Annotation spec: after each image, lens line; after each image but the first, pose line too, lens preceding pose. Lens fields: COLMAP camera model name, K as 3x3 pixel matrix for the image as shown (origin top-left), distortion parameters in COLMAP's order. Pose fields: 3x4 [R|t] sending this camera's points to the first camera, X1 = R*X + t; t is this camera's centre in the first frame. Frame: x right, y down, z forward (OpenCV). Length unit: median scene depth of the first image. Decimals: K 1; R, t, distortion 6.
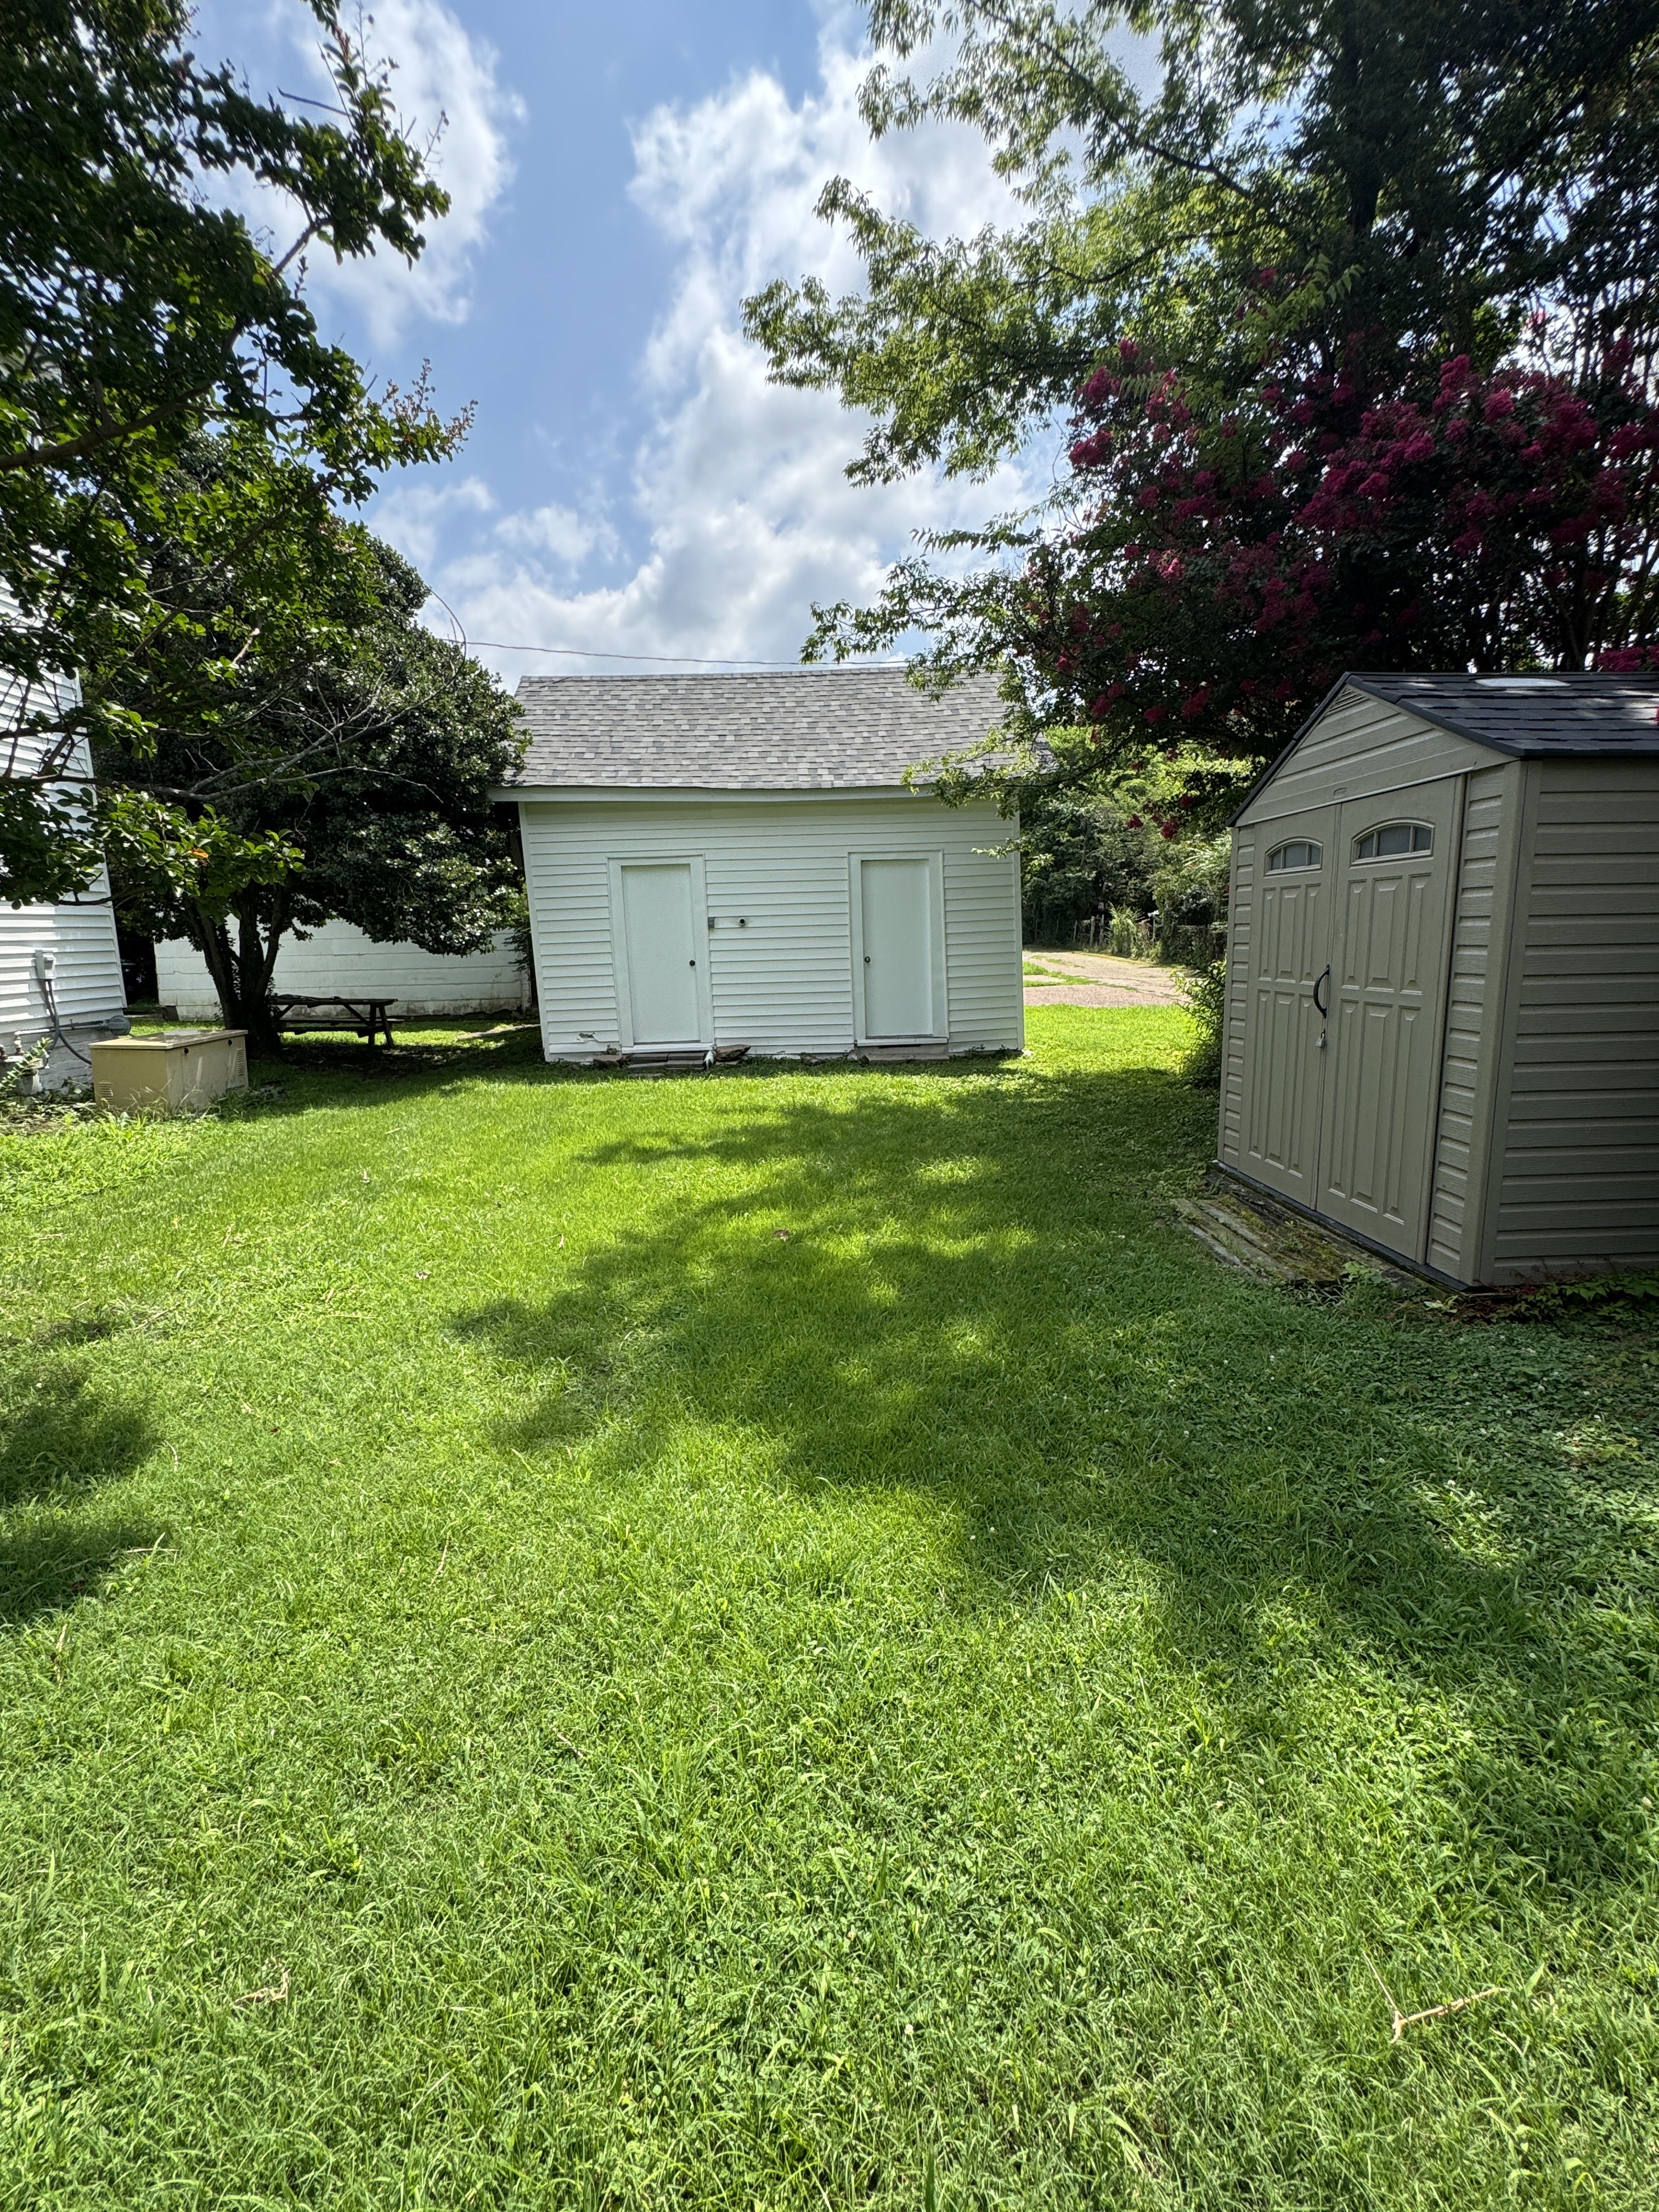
lens RADIAL K [[1002.0, 0, 837.6], [0, 1002.0, 1103.6], [0, 0, 1]] dist [-0.003237, -0.000192]
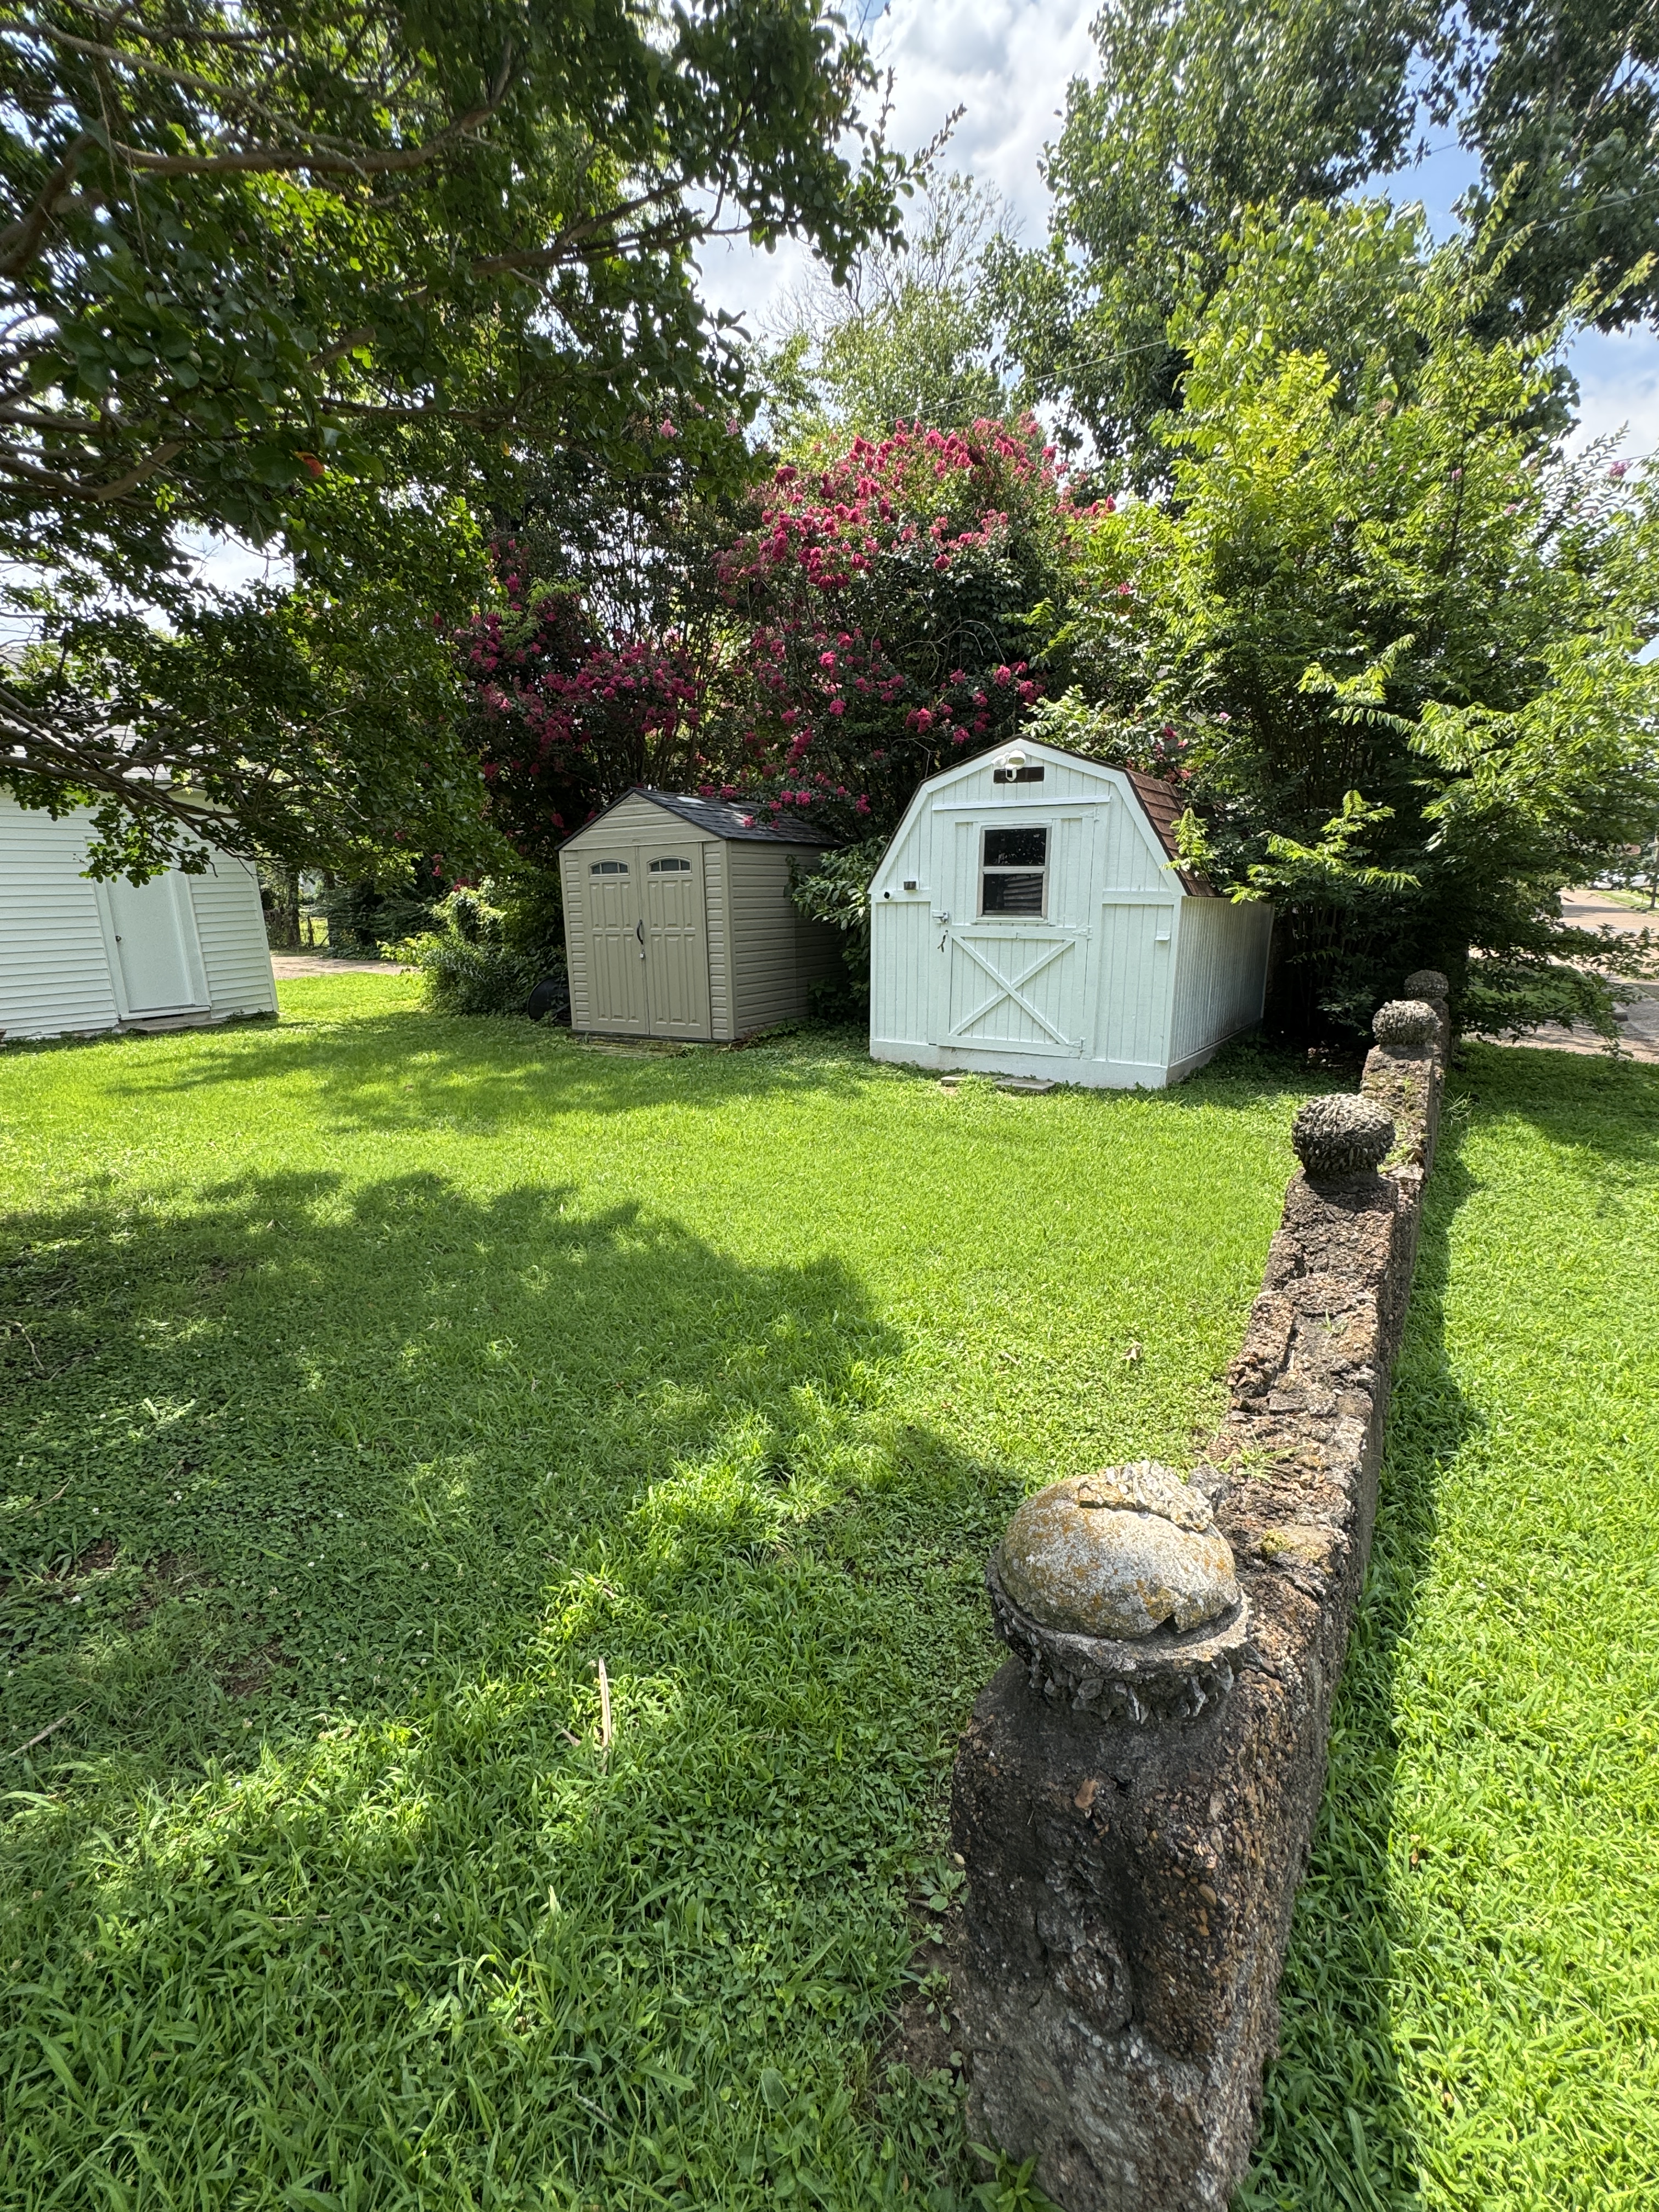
lens RADIAL K [[1002.0, 0, 827.3], [0, 1002.0, 1108.6], [0, 0, 1]] dist [-0.003237, -0.000192]
pose [[0.576372, -0.160703, 0.801230, -1.116700], [0.147154, 0.984856, 0.091675, 0.128784], [-0.803829, 0.065065, 0.591292, -0.604904]]
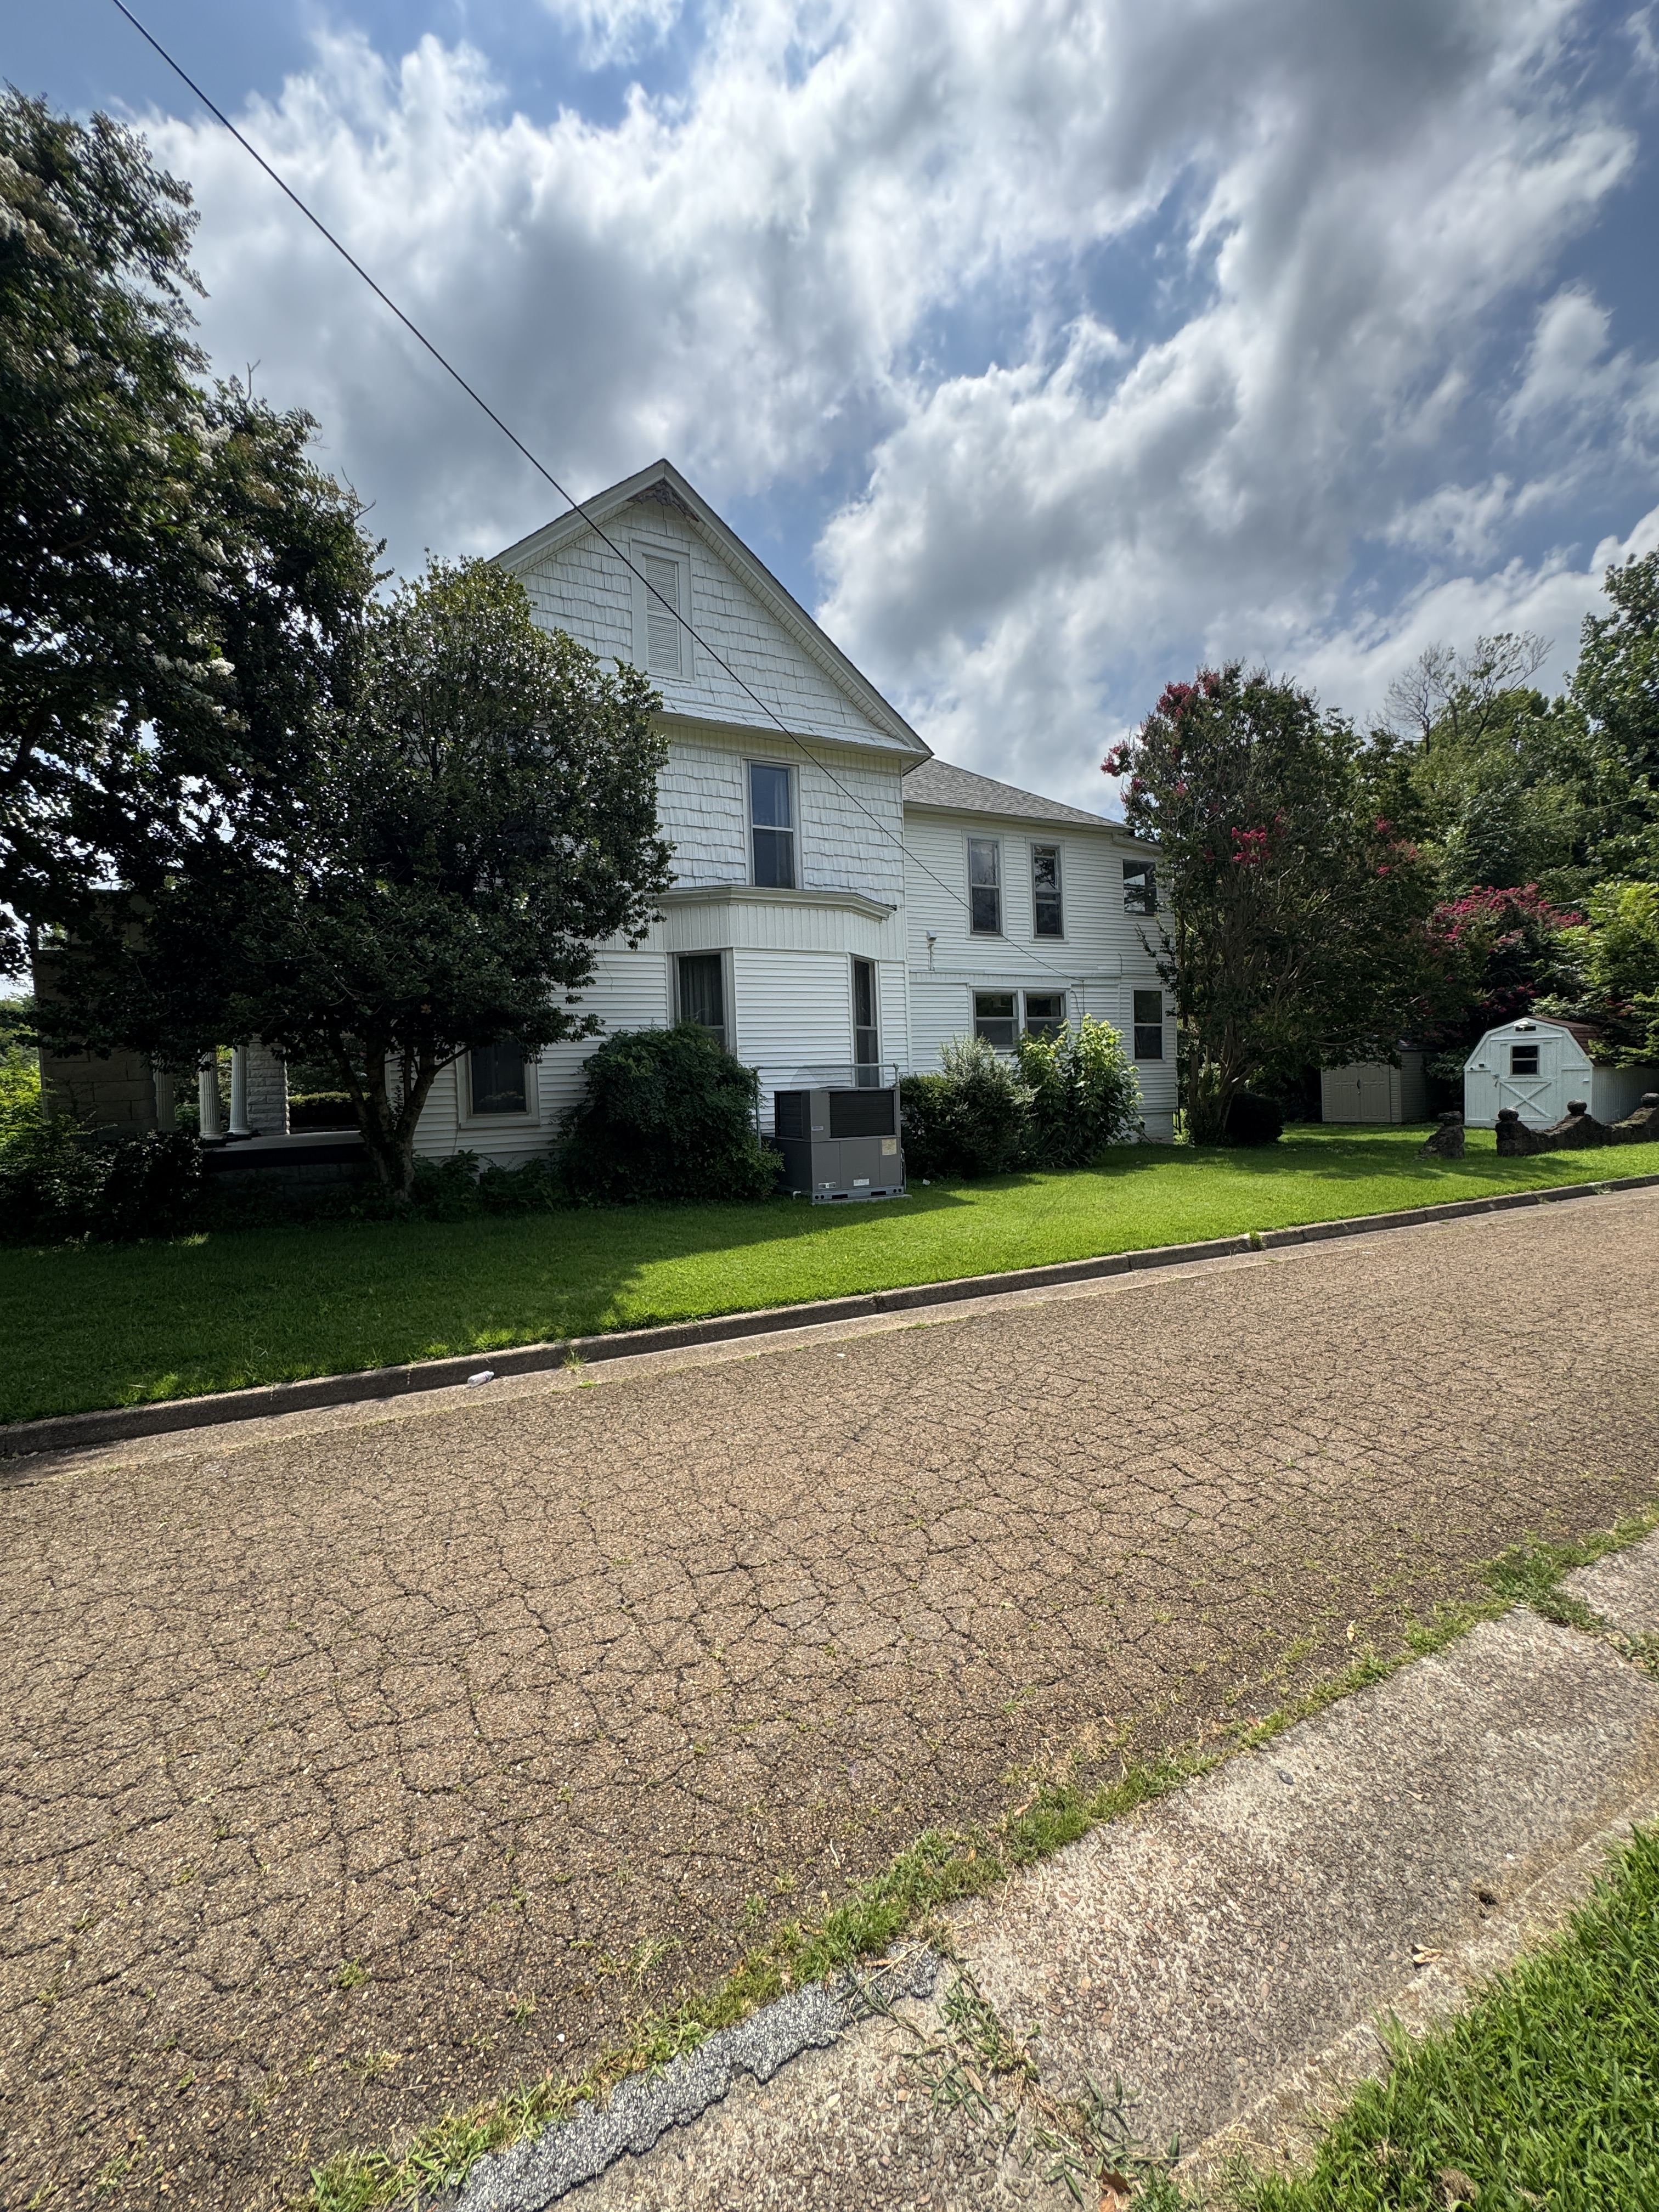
lens RADIAL K [[891.5, 0, 832.0], [0, 891.5, 1105.8], [0, 0, 1]] dist [-0.000967, -0.000052]
pose [[0.915172, -0.023181, 0.402397, -4.474816], [0.090866, 0.984511, -0.149940, 0.514400], [-0.392688, 0.173785, 0.903103, -2.500000]]
